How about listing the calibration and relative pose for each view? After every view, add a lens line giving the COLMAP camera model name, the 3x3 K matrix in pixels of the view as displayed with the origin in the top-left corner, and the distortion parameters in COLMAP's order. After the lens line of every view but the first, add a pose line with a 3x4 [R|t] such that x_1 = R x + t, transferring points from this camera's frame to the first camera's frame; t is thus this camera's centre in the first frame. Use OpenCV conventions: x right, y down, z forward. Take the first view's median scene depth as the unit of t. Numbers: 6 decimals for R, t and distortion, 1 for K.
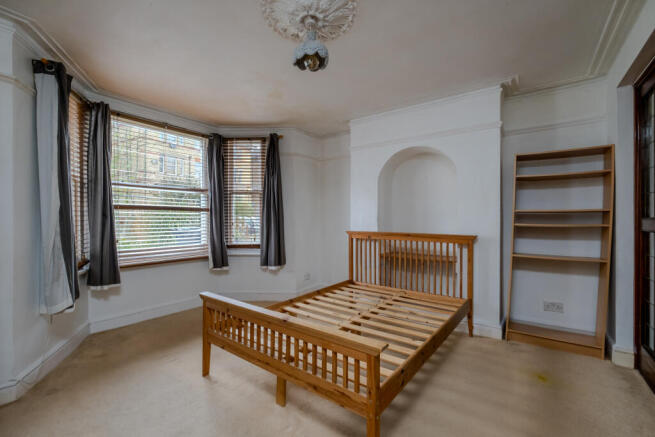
lens RADIAL K [[280.0, 0, 327.5], [0, 280.0, 218.5], [0, 0, 1]] dist [-0.000557, 0.000113]
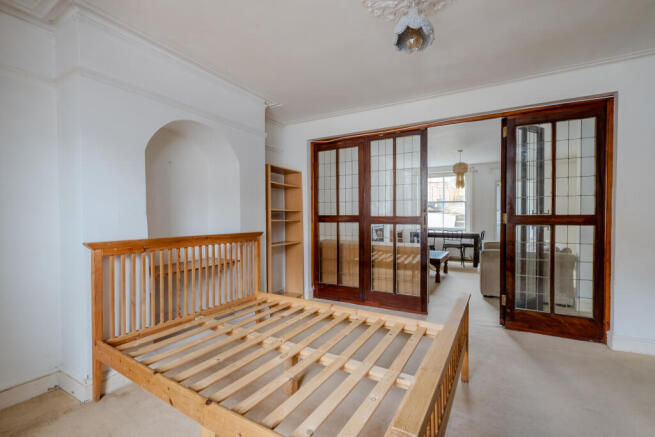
lens RADIAL K [[300.9, 0, 327.5], [0, 300.9, 218.5], [0, 0, 1]] dist [-0.000309, -0.000030]
pose [[-0.102878, -0.010502, 0.994638, -0.535283], [0.005299, 0.999924, 0.011106, -0.000975], [-0.994680, 0.006413, -0.102815, 0.698052]]
